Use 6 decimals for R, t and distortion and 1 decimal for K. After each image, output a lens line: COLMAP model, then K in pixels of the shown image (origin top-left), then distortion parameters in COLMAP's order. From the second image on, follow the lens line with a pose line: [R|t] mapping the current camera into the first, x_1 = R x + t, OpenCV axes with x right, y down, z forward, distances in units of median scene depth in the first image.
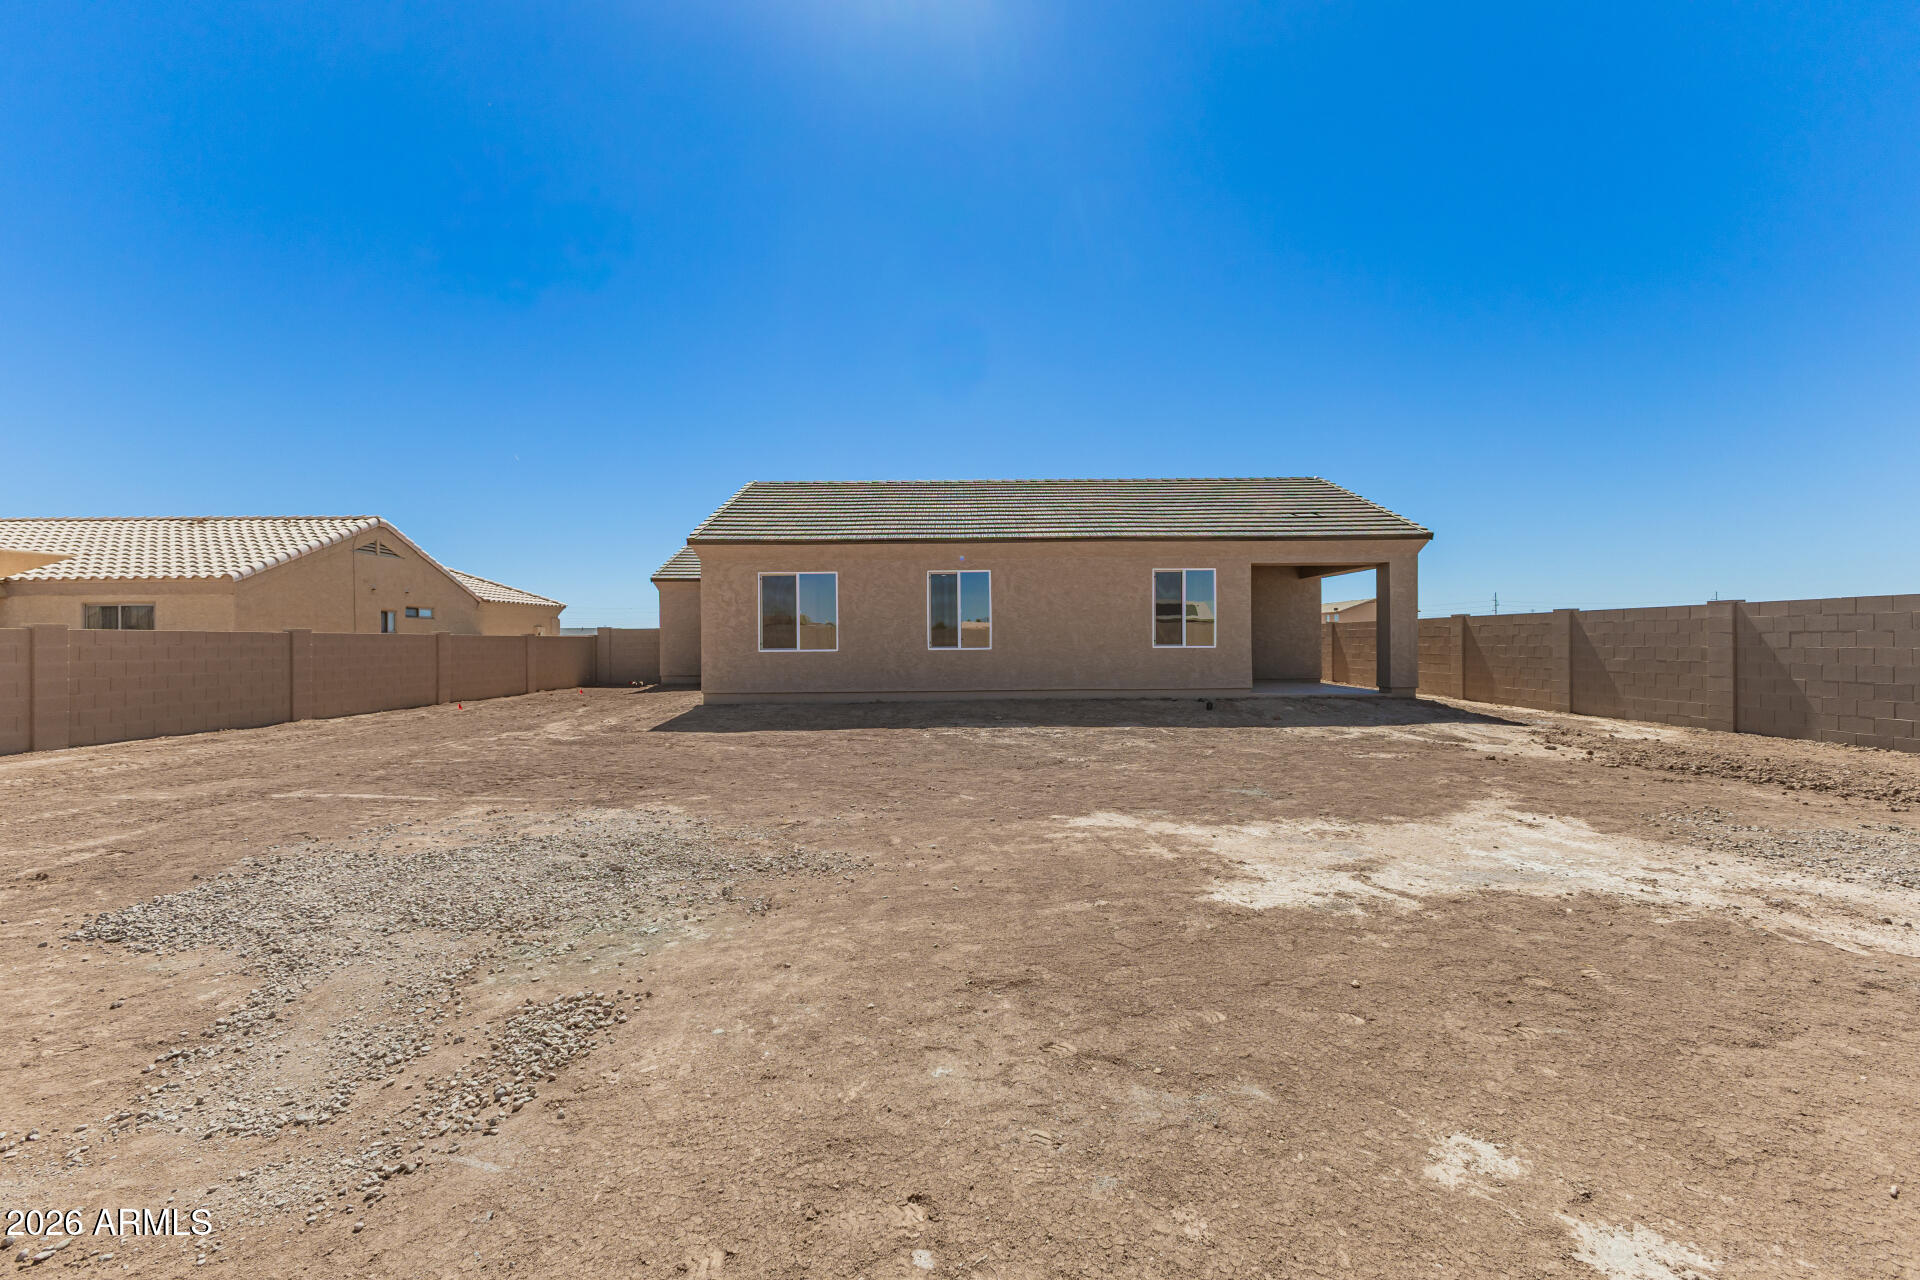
lens RADIAL K [[838.3, 0, 959.7], [0, 838.3, 632.8], [0, 0, 1]] dist [-0.002033, 0.000209]
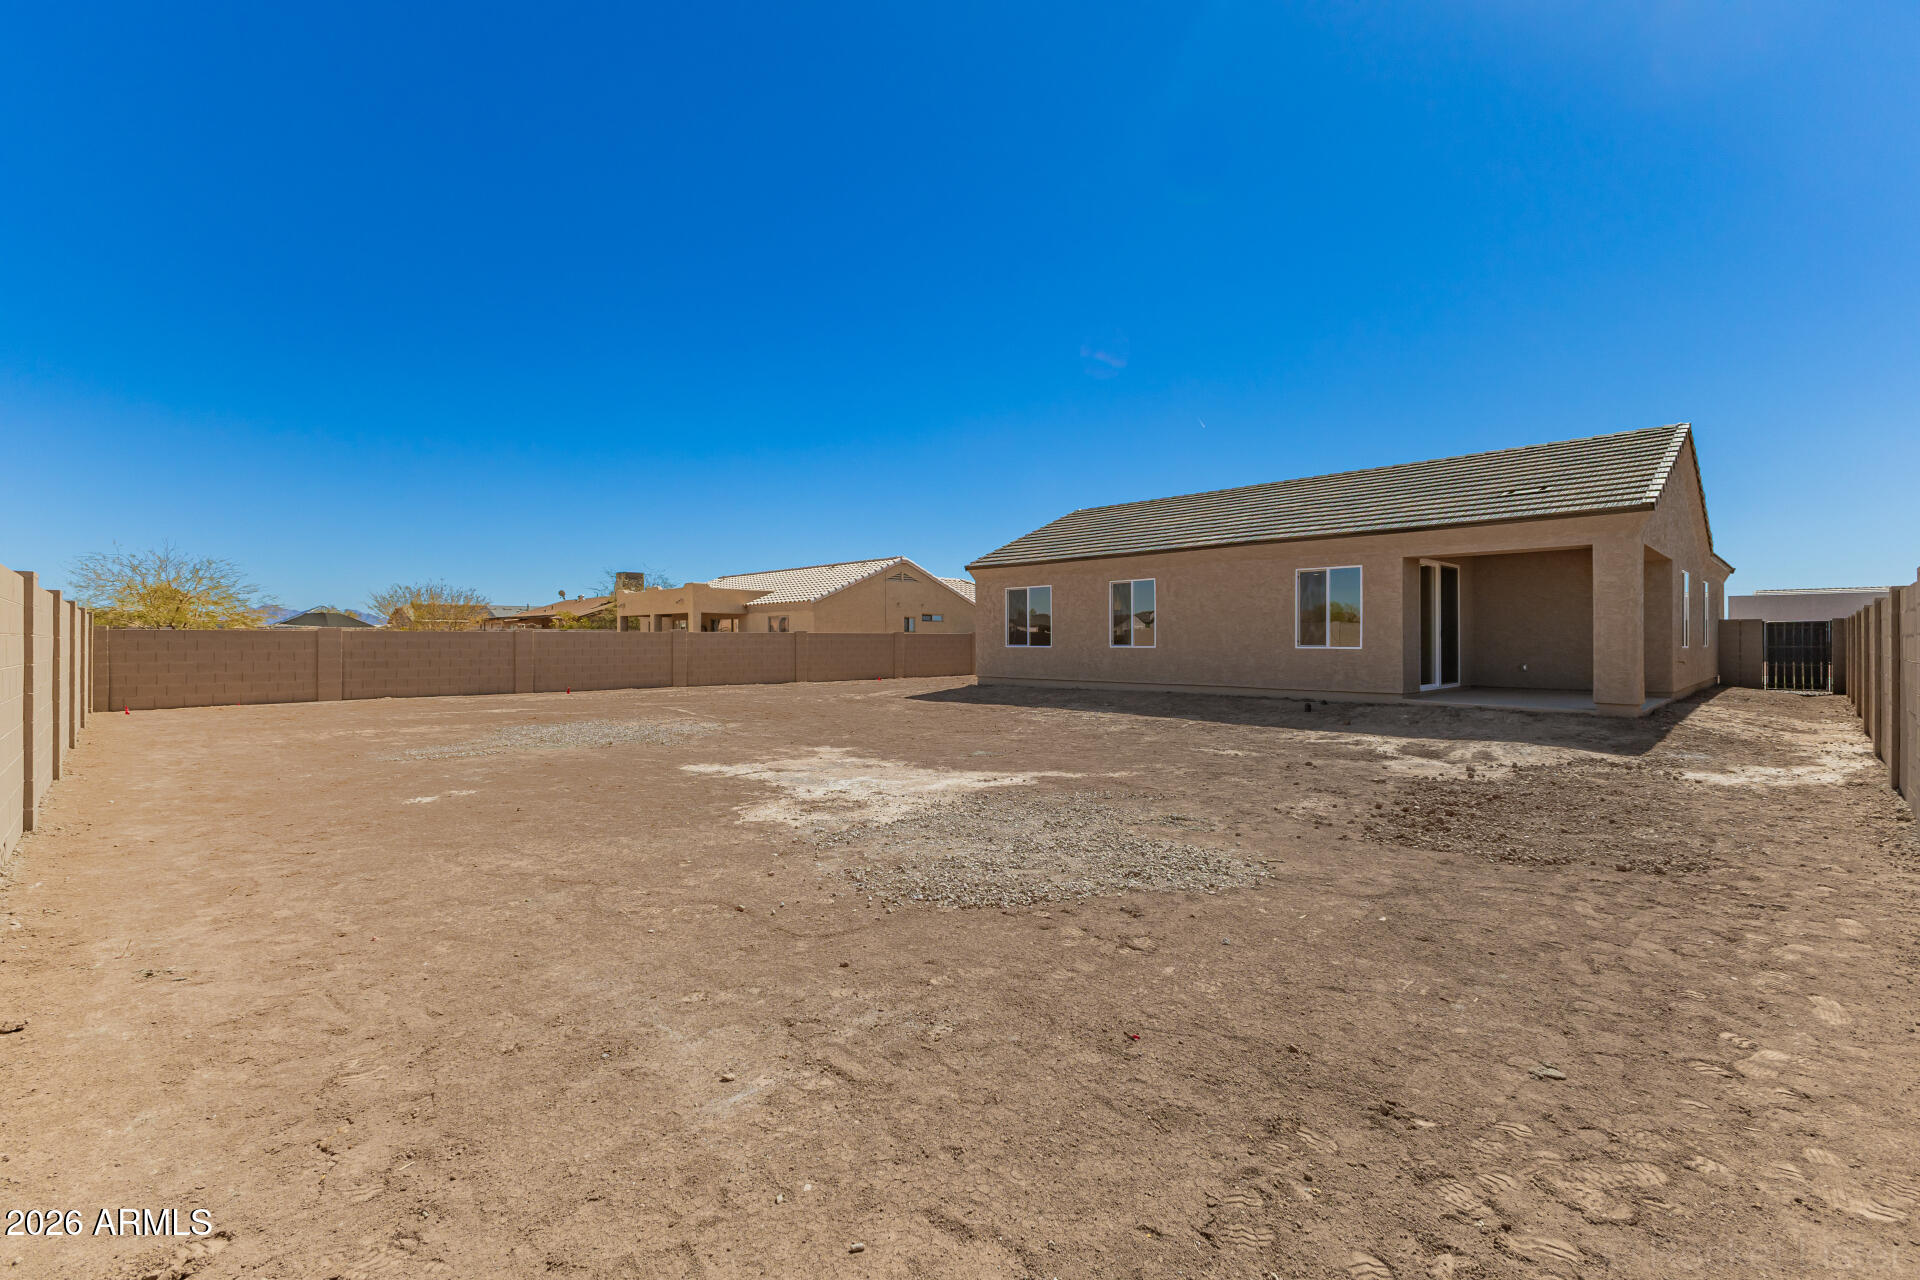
lens RADIAL K [[838.3, 0, 944.5], [0, 838.3, 639.9], [0, 0, 1]] dist [-0.002033, 0.000209]
pose [[0.683726, 0.006493, -0.729710, 0.673984], [0.004203, 0.999909, 0.012836, -0.006684], [0.729726, -0.011843, 0.683637, 0.008017]]
